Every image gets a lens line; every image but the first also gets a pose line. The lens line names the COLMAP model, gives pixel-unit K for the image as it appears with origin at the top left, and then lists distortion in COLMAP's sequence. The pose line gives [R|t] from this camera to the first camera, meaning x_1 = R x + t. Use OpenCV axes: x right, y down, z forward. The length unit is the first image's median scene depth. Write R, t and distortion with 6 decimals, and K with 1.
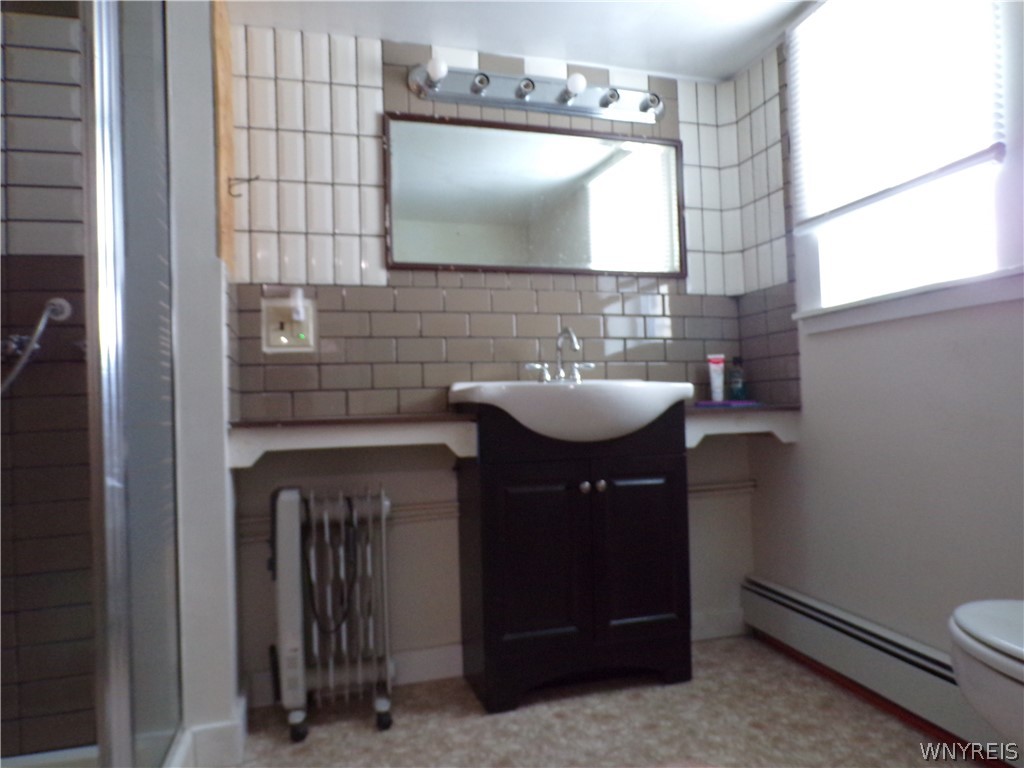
lens RADIAL K [[702.7, 0, 512.0], [0, 702.7, 384.0], [0, 0, 1]] dist [-0.003314, -0.000701]
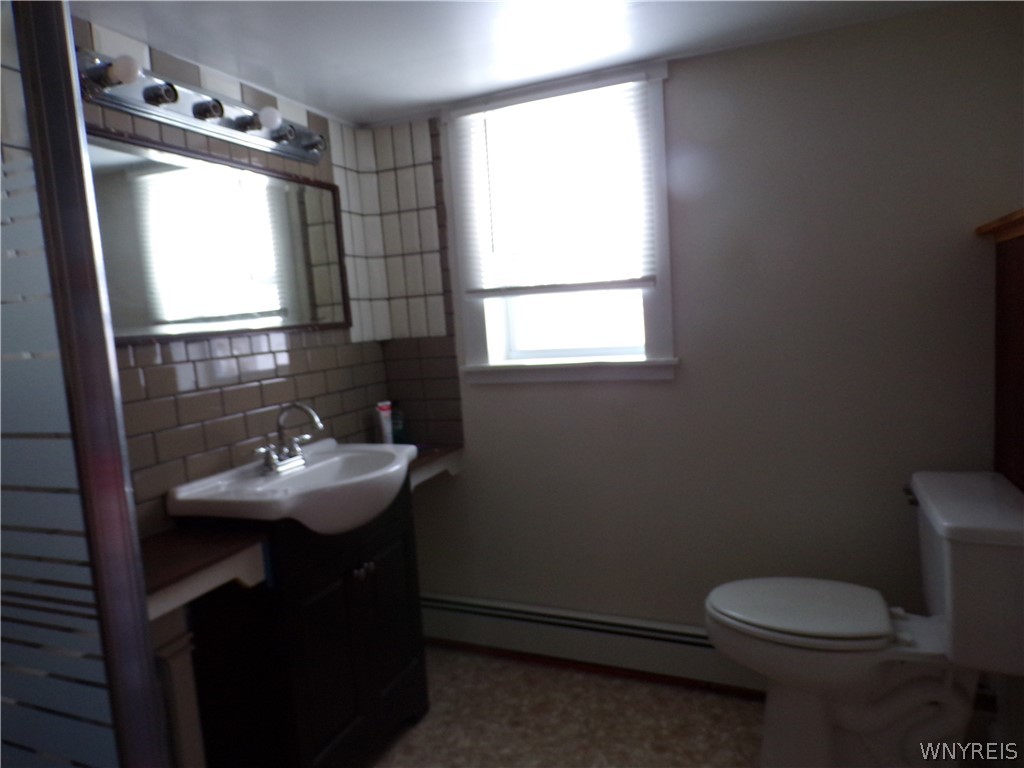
lens RADIAL K [[702.7, 0, 512.0], [0, 702.7, 384.0], [0, 0, 1]] dist [-0.003314, -0.000701]
pose [[0.609236, -0.101874, 0.786418, -0.445316], [0.028225, 0.993871, 0.106883, -0.187318], [-0.792487, -0.042921, 0.608377, 0.224531]]
